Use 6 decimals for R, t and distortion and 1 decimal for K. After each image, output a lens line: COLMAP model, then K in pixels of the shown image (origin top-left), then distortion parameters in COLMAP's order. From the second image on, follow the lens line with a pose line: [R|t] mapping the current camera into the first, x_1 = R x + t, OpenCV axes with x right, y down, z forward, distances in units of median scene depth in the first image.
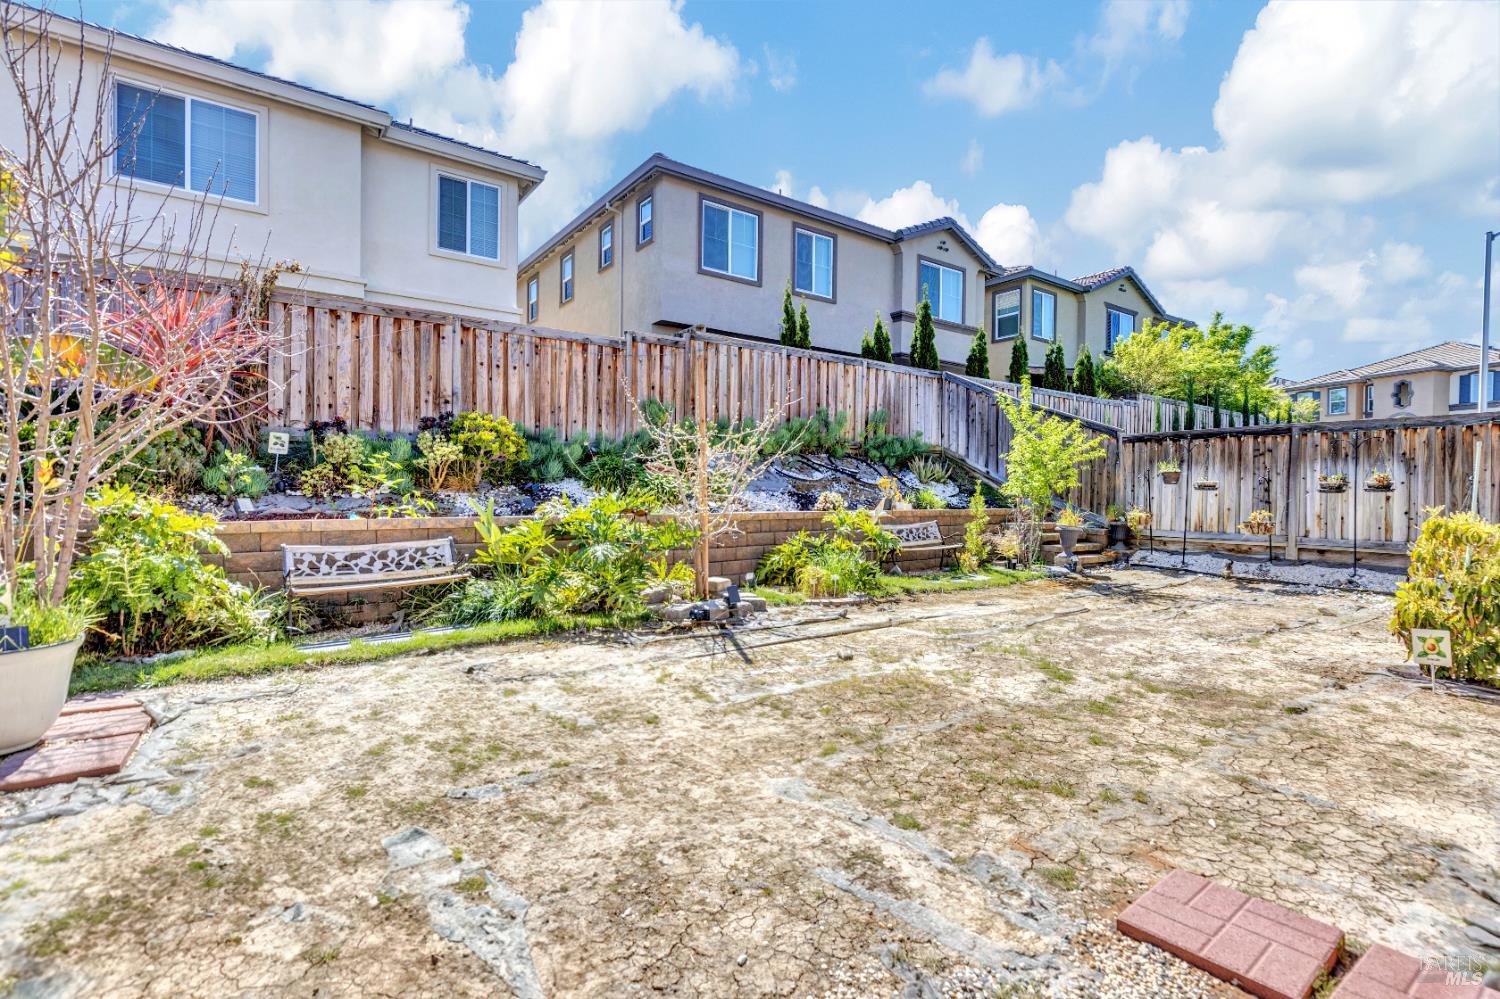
lens RADIAL K [[705.0, 0, 752.6], [0, 705.0, 498.1], [0, 0, 1]] dist [0.002117, 0.000032]
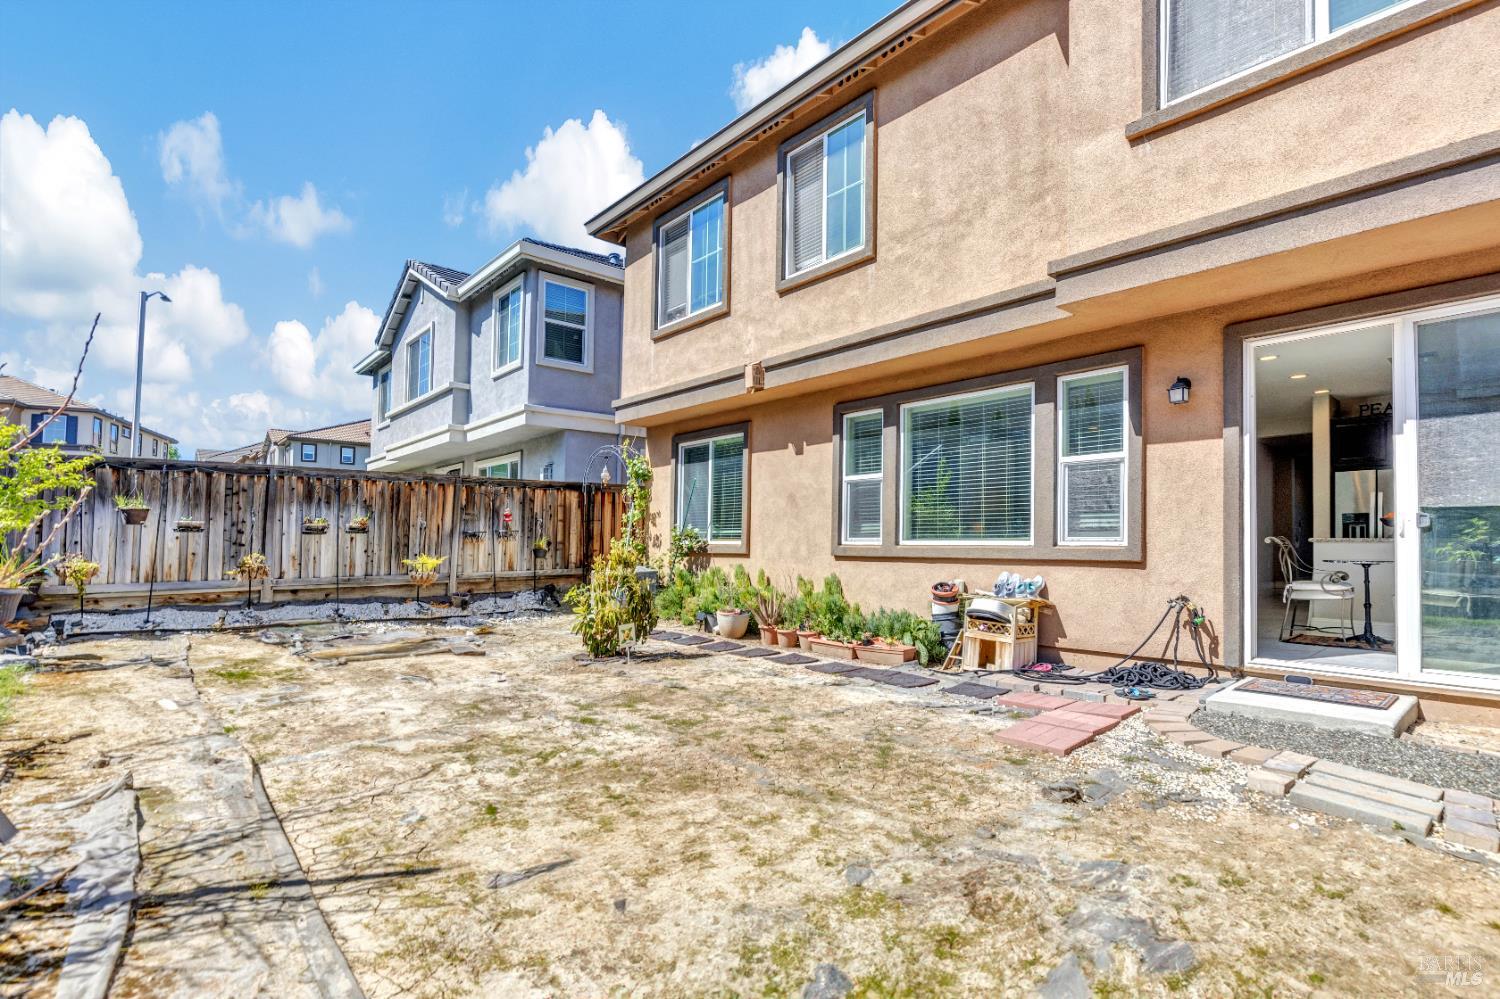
lens RADIAL K [[705.0, 0, 752.6], [0, 705.0, 498.1], [0, 0, 1]] dist [0.002117, 0.000032]
pose [[-0.100354, 0.046174, 0.993880, -0.302949], [0.010296, 0.998917, -0.045368, -0.007057], [-0.994899, 0.005680, -0.100721, 0.444344]]
